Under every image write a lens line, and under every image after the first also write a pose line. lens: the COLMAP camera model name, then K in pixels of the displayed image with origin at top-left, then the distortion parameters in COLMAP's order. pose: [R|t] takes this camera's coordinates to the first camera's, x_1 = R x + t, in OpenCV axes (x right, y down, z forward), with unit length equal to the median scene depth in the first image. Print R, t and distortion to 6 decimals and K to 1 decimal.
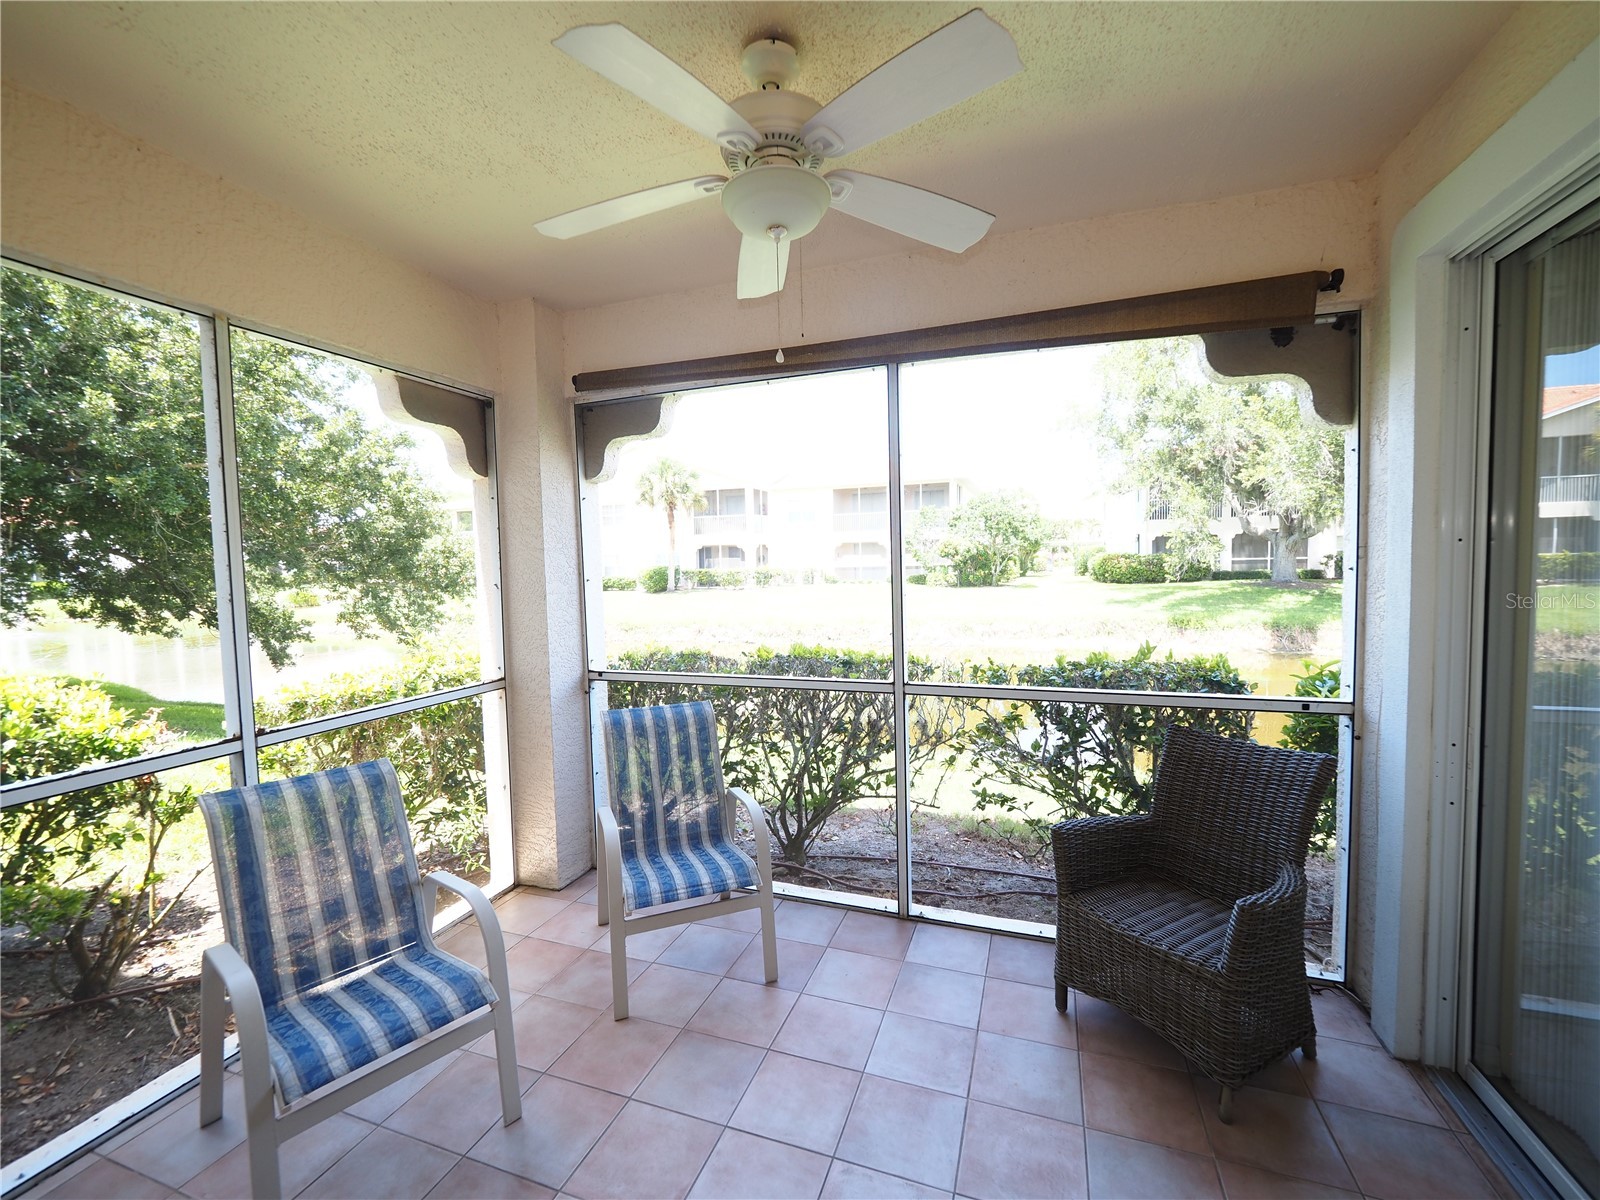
lens RADIAL K [[676.2, 0, 805.7], [0, 676.2, 592.8], [0, 0, 1]] dist [-0.012363, 0.004617]
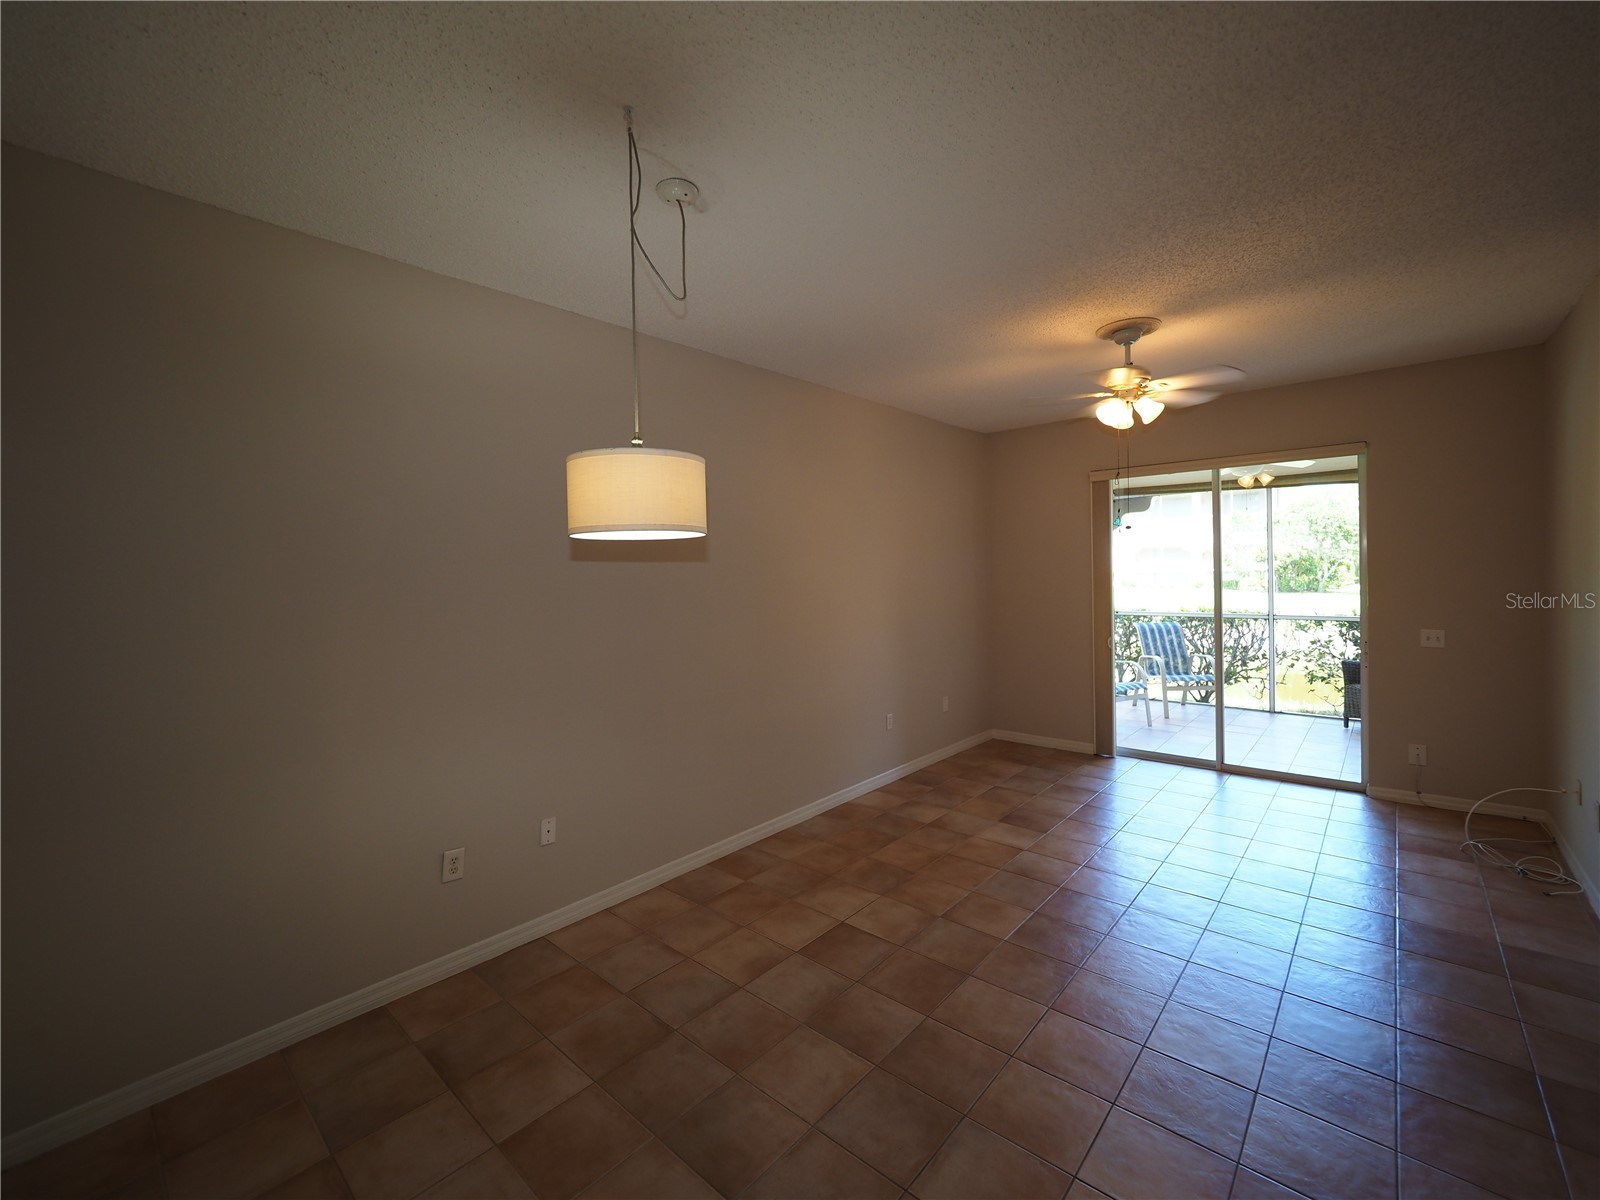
lens RADIAL K [[676.2, 0, 802.5], [0, 676.2, 579.8], [0, 0, 1]] dist [-0.012363, 0.004617]
pose [[0.926746, 0.013503, -0.375445, -0.371144], [-0.022737, 0.999538, -0.020176, 0.066784], [0.374999, 0.027235, 0.926625, -1.348617]]
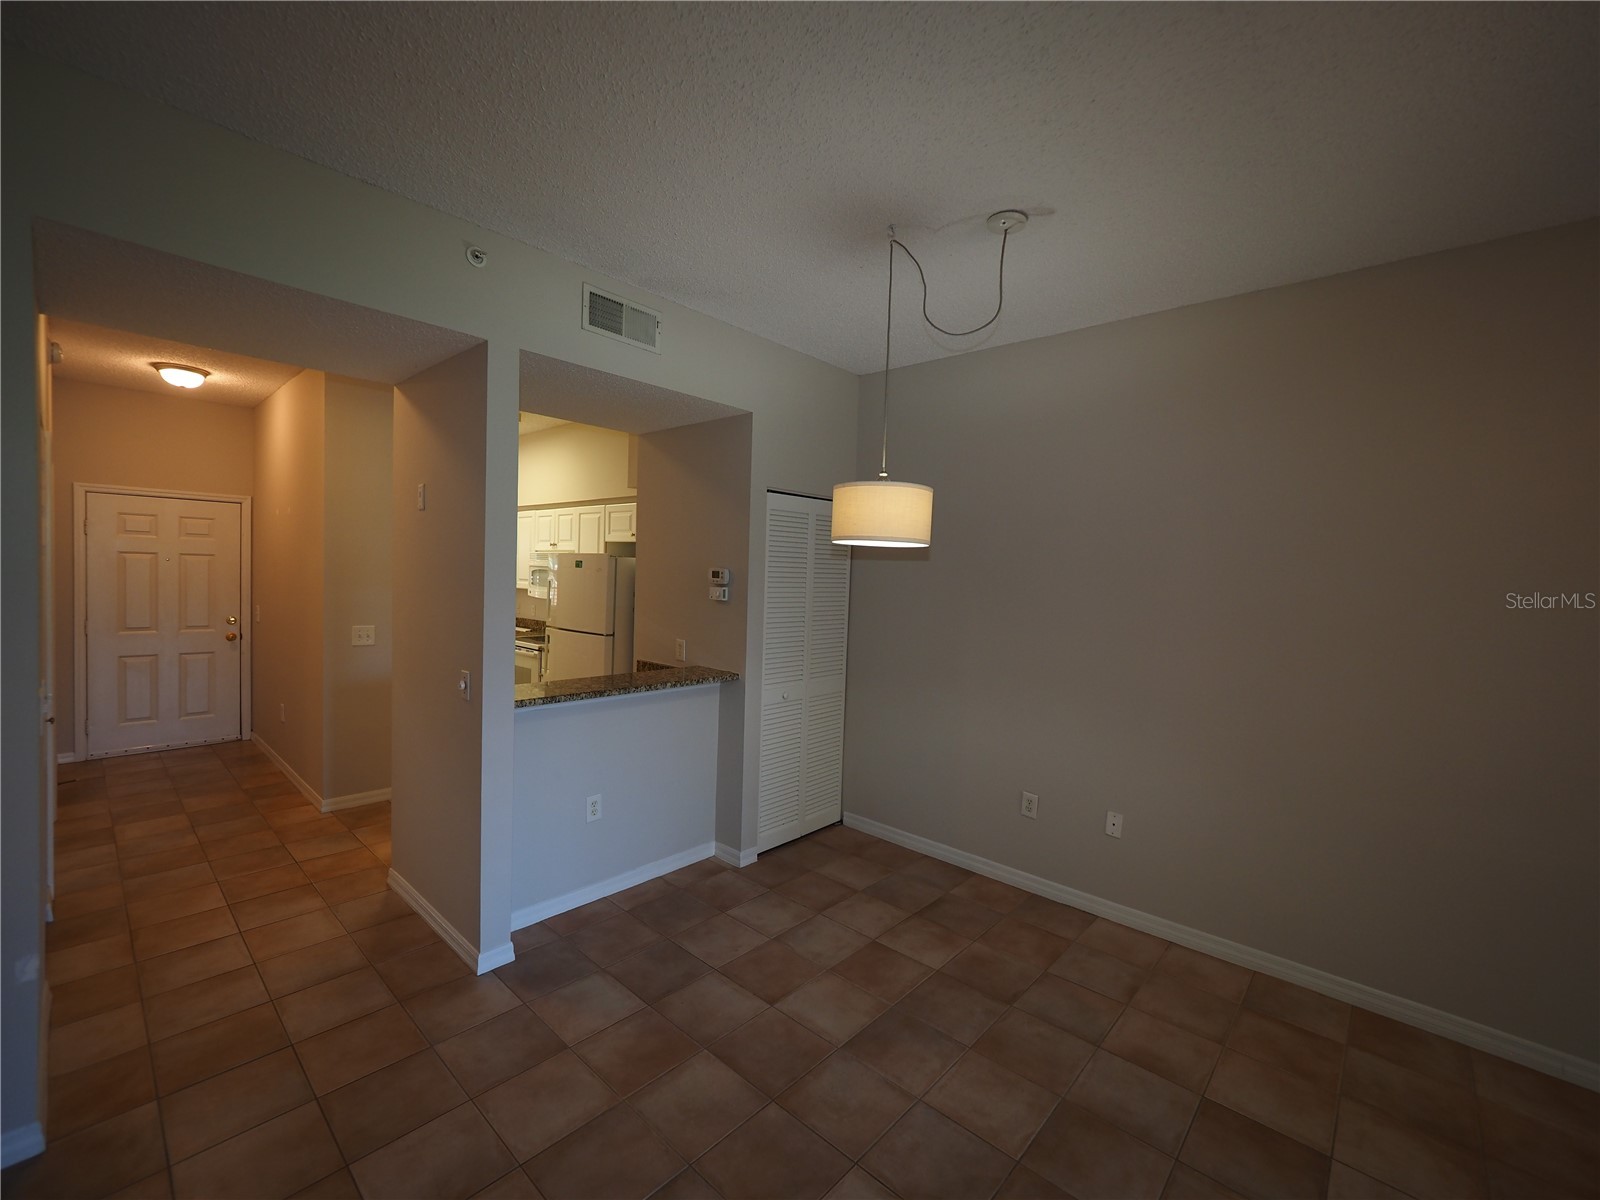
lens RADIAL K [[676.2, 0, 793.4], [0, 676.2, 601.0], [0, 0, 1]] dist [-0.012363, 0.004617]
pose [[-0.392729, 0.048271, -0.918387, -0.064918], [-0.074704, 0.993647, 0.084172, 0.041169], [0.916615, 0.101664, -0.386628, -0.833102]]
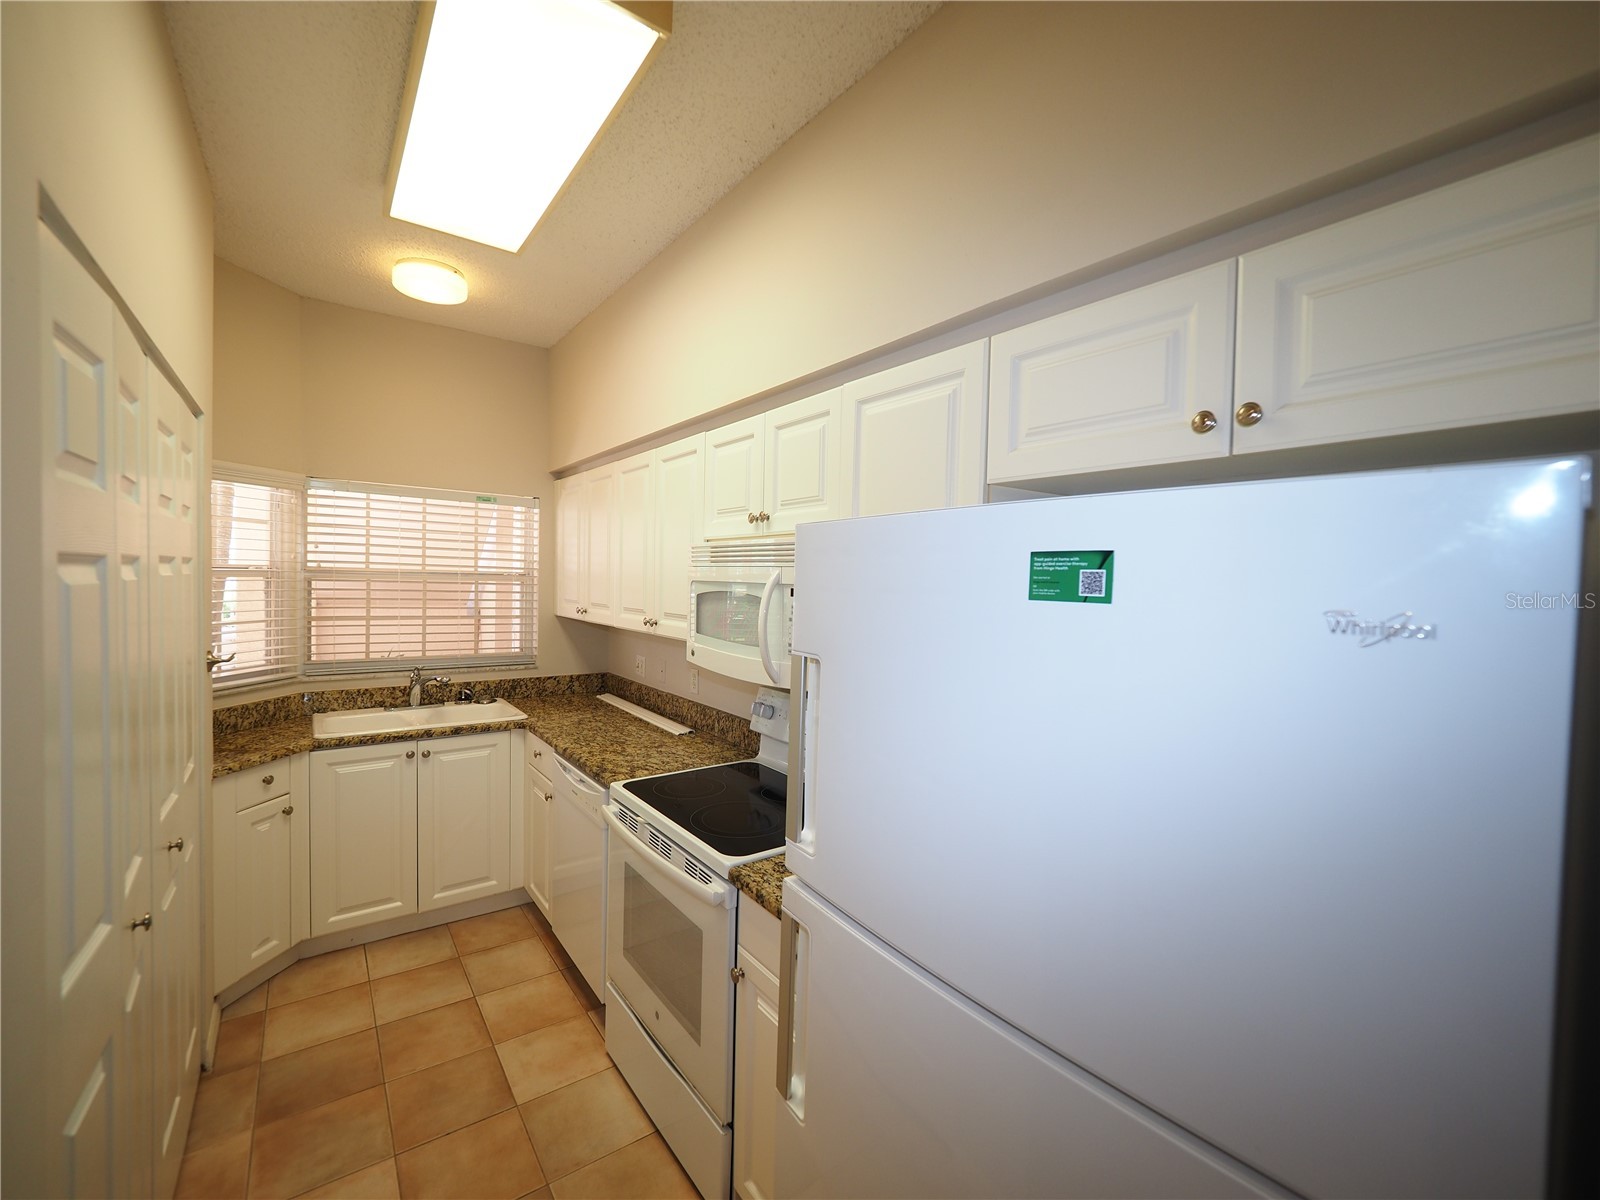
lens RADIAL K [[676.2, 0, 798.3], [0, 676.2, 594.6], [0, 0, 1]] dist [-0.012363, 0.004617]
pose [[-0.559687, 0.035283, -0.827952, -0.820401], [-0.052192, 0.995609, 0.077708, 0.099024], [0.827059, 0.086705, -0.555388, -1.591899]]
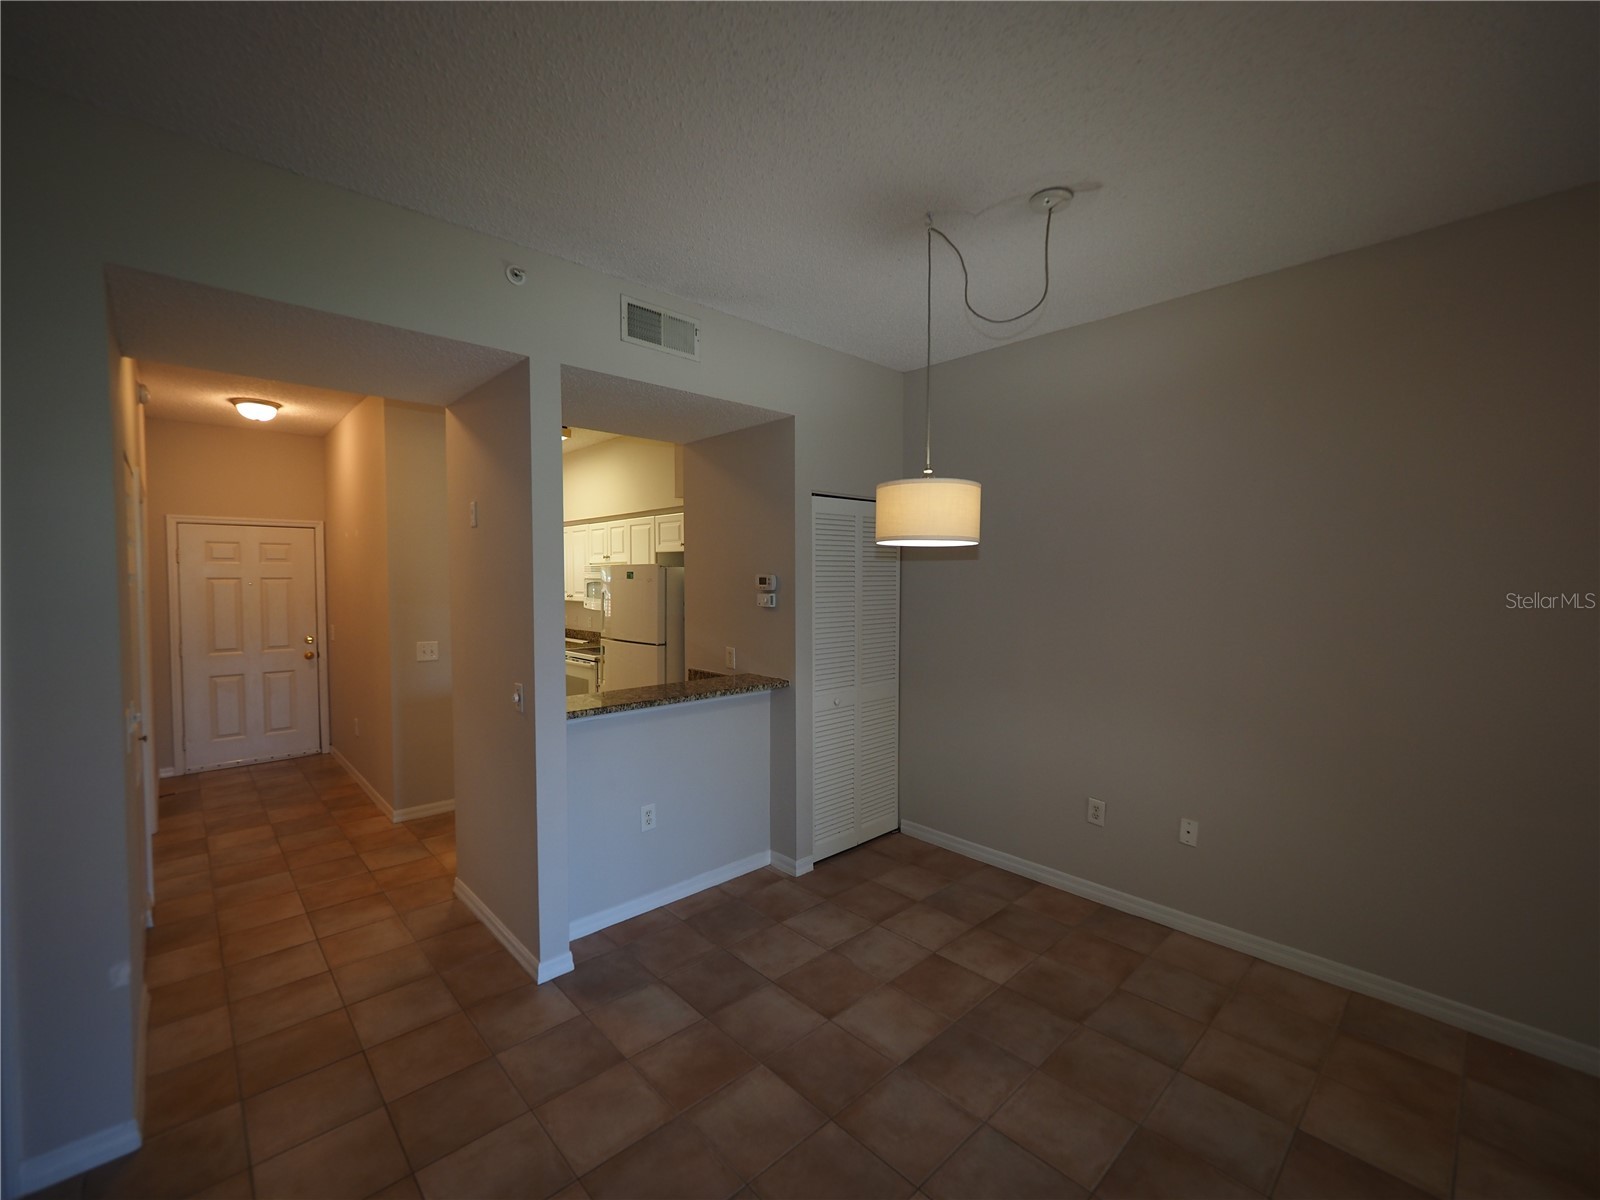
lens RADIAL K [[676.2, 0, 796.0], [0, 676.2, 605.5], [0, 0, 1]] dist [-0.012363, 0.004617]
pose [[-0.461197, 0.059965, -0.885269, -0.080024], [-0.038480, 0.995423, 0.087474, 0.042020], [0.886463, 0.074408, -0.456779, -0.830849]]
